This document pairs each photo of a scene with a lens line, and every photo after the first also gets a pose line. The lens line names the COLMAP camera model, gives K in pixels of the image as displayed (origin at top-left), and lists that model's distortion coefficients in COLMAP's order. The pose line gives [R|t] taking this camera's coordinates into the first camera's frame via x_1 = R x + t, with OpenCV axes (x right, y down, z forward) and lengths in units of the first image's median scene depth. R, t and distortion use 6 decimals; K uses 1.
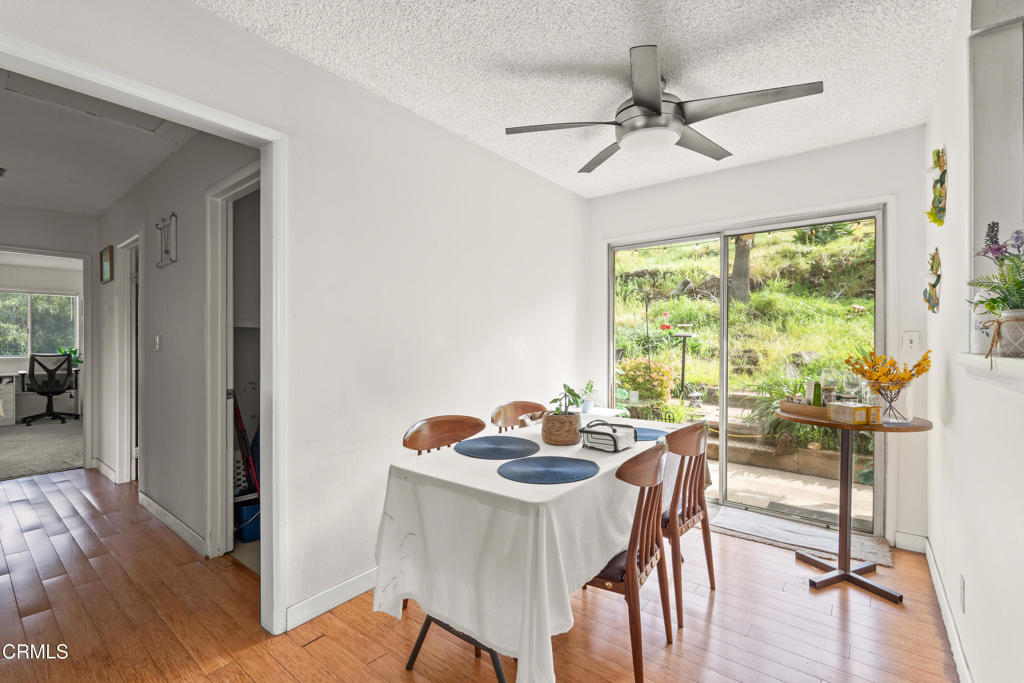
lens RADIAL K [[453.8, 0, 513.5], [0, 453.8, 344.2], [0, 0, 1]] dist [0.001343, -0.000023]
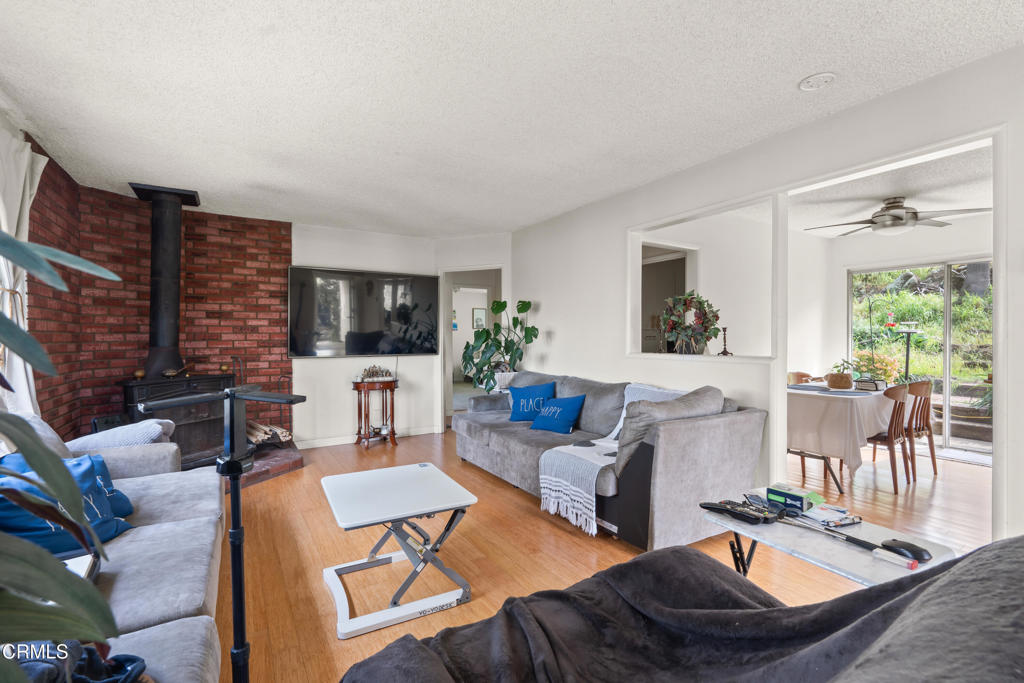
lens RADIAL K [[453.8, 0, 516.2], [0, 453.8, 338.5], [0, 0, 1]] dist [0.001343, -0.000023]
pose [[0.942208, 0.003404, -0.335010, -0.162918], [-0.003605, 0.999994, 0.000021, 0.001112], [0.335008, 0.001188, 0.942214, -0.388445]]
